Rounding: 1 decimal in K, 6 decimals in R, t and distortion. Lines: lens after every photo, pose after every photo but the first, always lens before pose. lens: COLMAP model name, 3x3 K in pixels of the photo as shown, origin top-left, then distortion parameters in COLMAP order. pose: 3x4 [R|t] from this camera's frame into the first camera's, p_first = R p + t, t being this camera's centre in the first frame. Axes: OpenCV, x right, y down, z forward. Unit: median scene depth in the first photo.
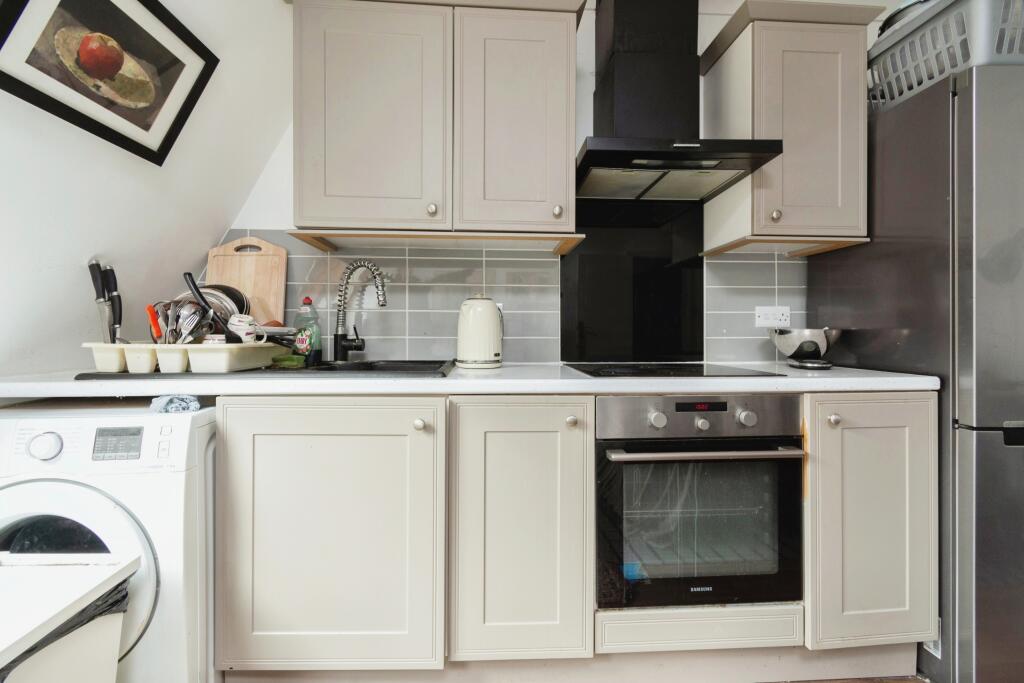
lens RADIAL K [[459.6, 0, 503.5], [0, 459.6, 333.1], [0, 0, 1]] dist [0.003167, 0.000023]
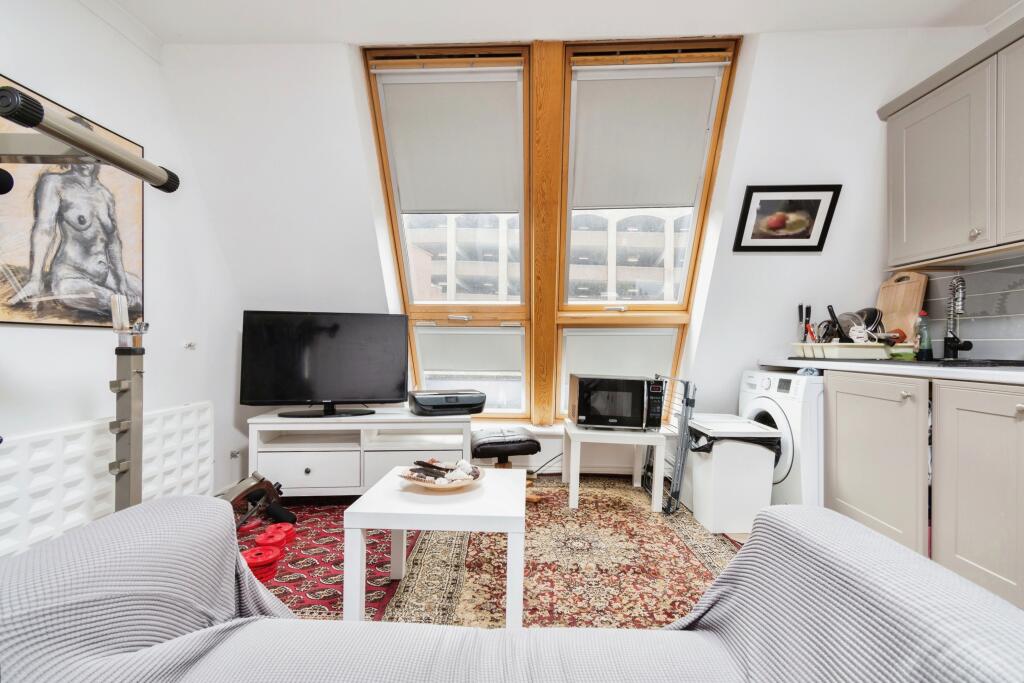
lens RADIAL K [[459.6, 0, 521.0], [0, 459.6, 345.5], [0, 0, 1]] dist [0.003167, 0.000023]
pose [[-0.050881, -0.003563, -0.998698, 1.289001], [-0.002059, 0.999992, -0.003463, 0.042033], [0.998703, 0.001880, -0.050888, -0.163471]]
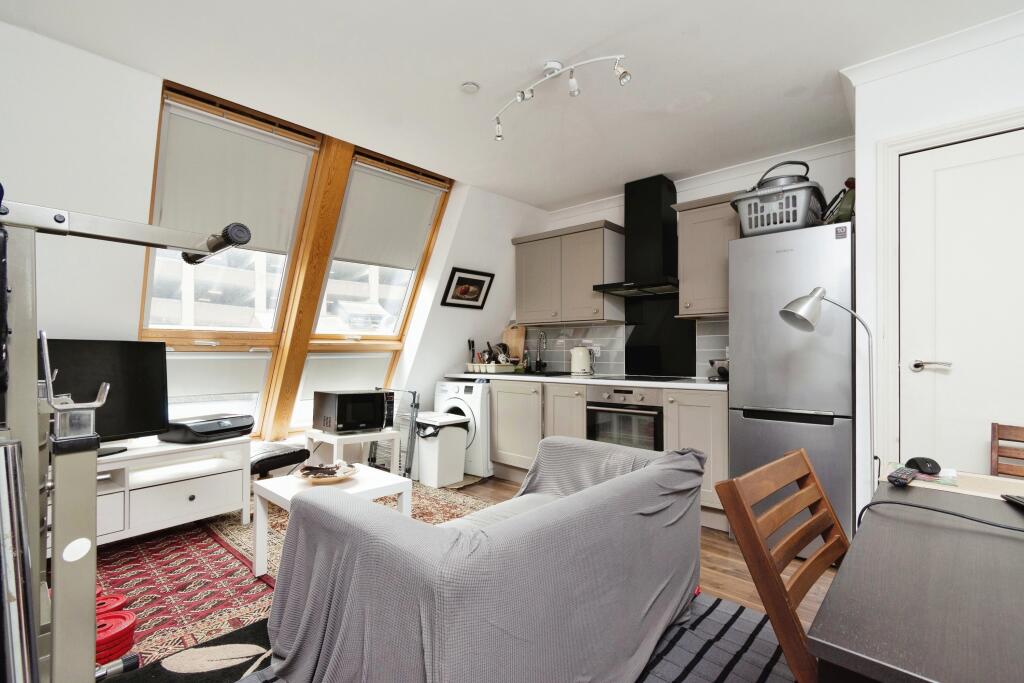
lens RADIAL K [[459.6, 0, 515.1], [0, 459.6, 348.9], [0, 0, 1]] dist [0.003167, 0.000023]
pose [[0.718507, -0.007884, -0.695475, 1.758072], [0.003903, 0.999966, -0.007303, -0.058896], [0.695509, 0.002533, 0.718513, -1.231519]]
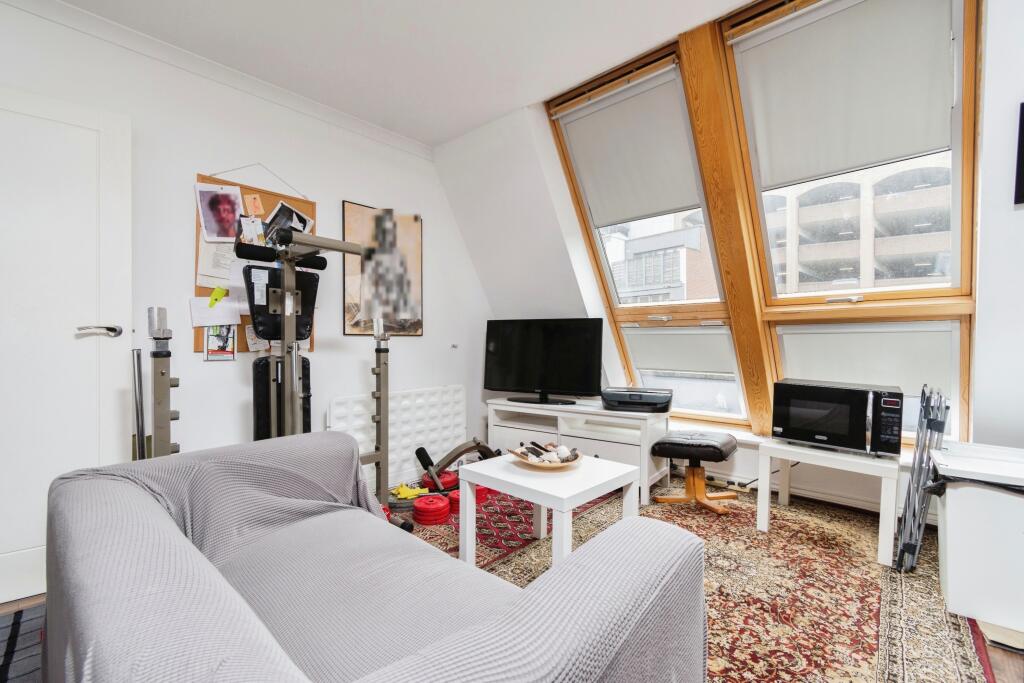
lens RADIAL K [[459.6, 0, 521.4], [0, 459.6, 340.7], [0, 0, 1]] dist [0.003167, 0.000023]
pose [[-0.690071, -0.004012, -0.723731, 1.185165], [0.001130, 0.999977, -0.006621, 0.025101], [0.723741, -0.005387, -0.690051, 0.555579]]
